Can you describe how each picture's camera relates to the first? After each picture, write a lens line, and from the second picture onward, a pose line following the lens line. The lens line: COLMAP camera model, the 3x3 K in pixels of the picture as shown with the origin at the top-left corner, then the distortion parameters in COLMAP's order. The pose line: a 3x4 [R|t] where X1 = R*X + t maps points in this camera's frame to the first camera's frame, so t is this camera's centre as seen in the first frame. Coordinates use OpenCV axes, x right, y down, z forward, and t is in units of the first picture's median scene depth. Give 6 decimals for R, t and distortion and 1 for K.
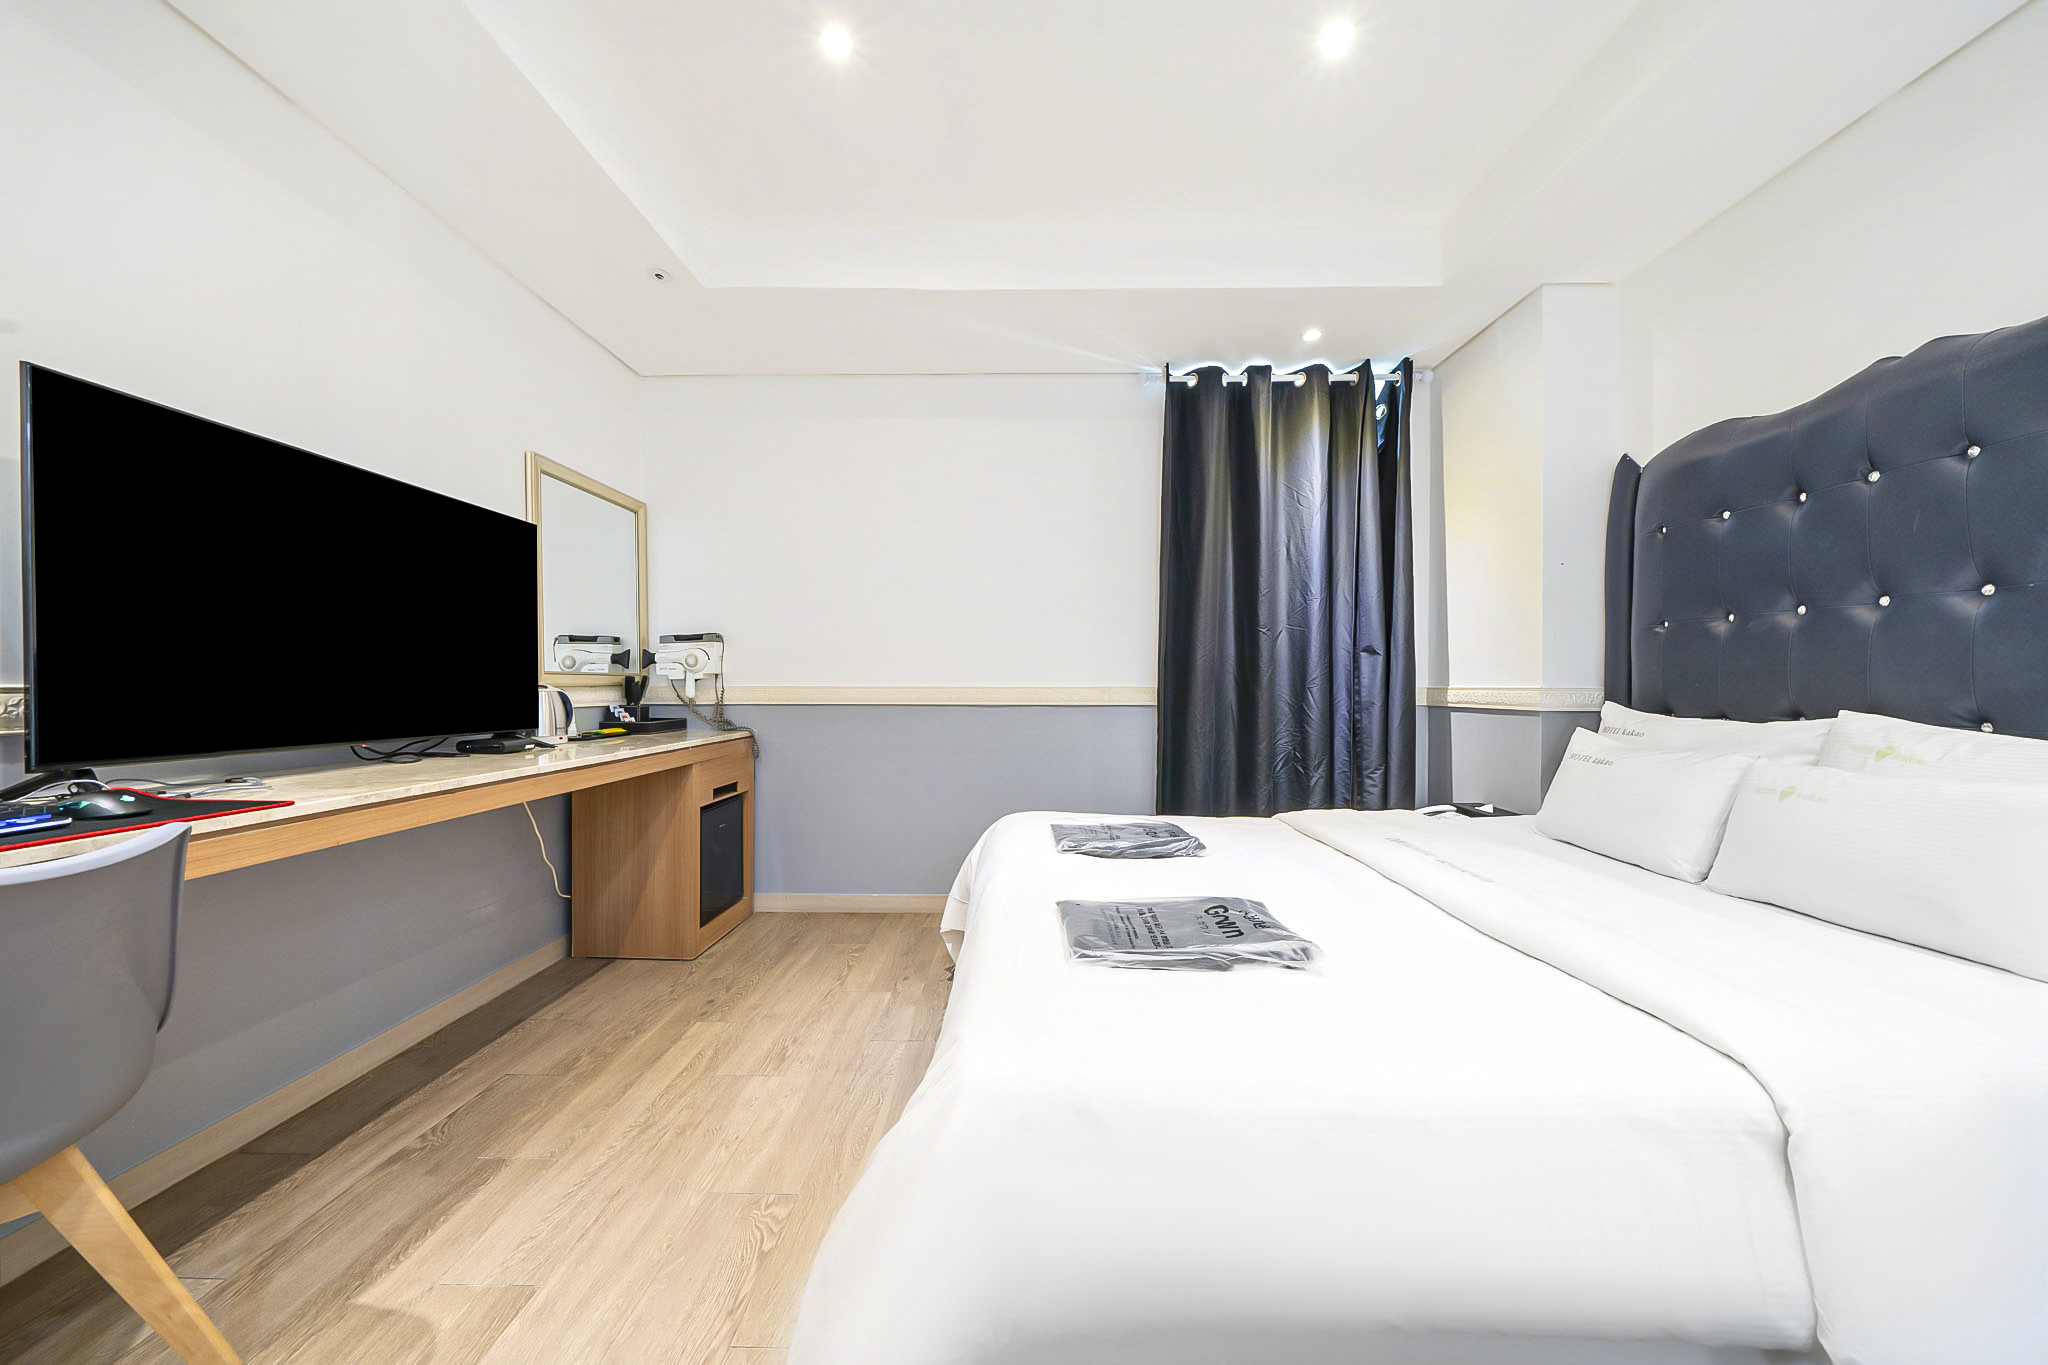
lens RADIAL K [[697.4, 0, 1079.2], [0, 697.4, 691.2], [0, 0, 1]] dist [-0.004605, 0.000010]
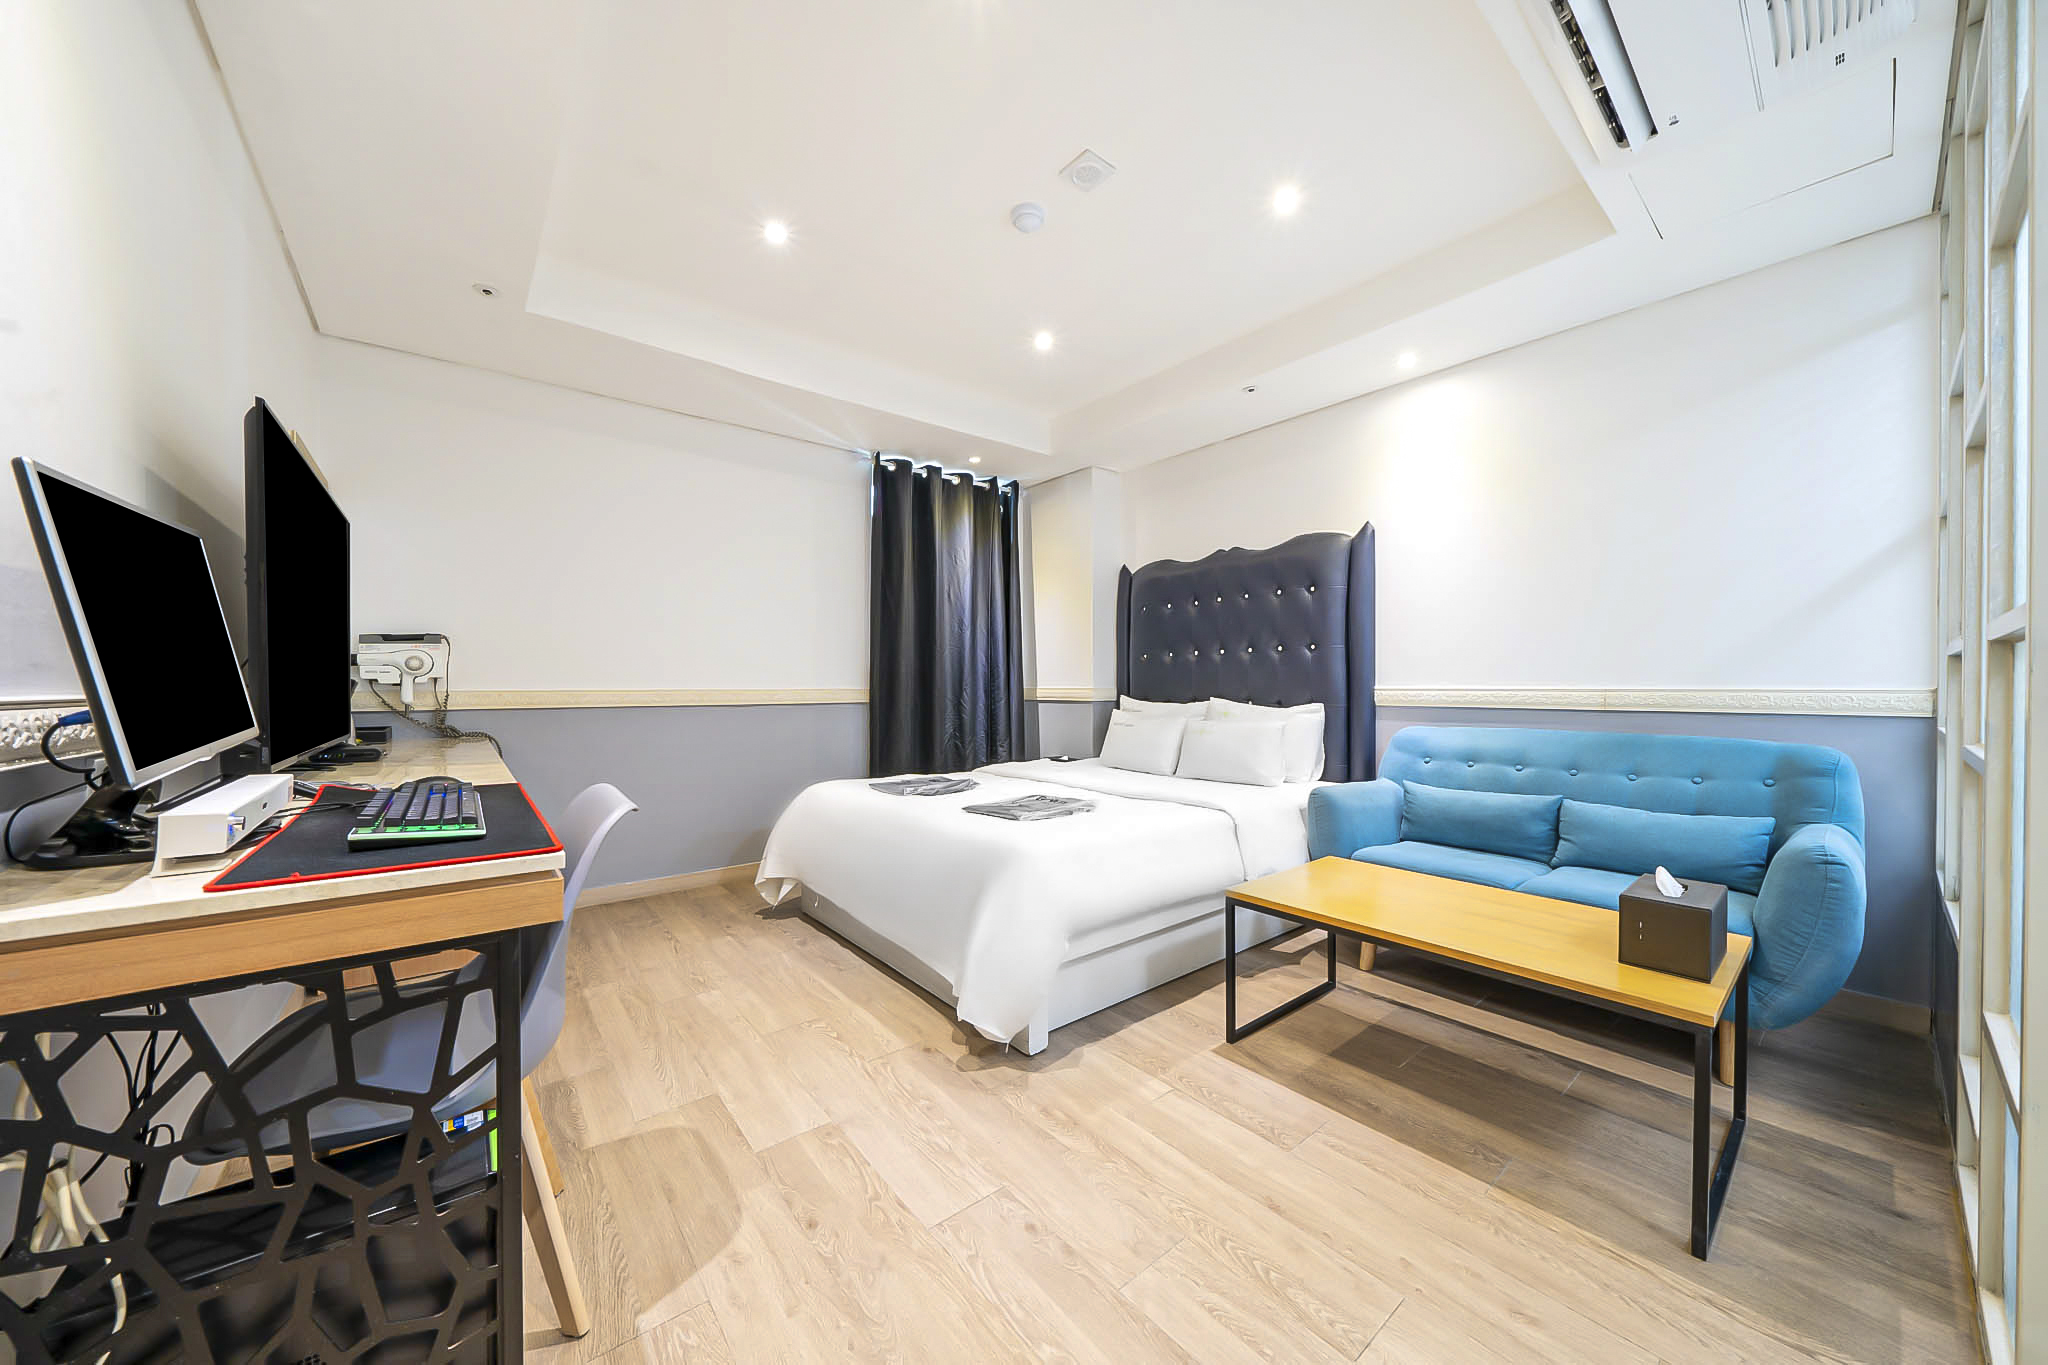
lens RADIAL K [[697.4, 0, 1079.2], [0, 697.4, 691.2], [0, 0, 1]] dist [-0.004605, 0.000010]
pose [[0.733323, -0.008242, 0.679830, -0.534147], [0.009084, 0.999956, 0.002324, -0.001071], [-0.679820, 0.004471, 0.733366, -0.276275]]
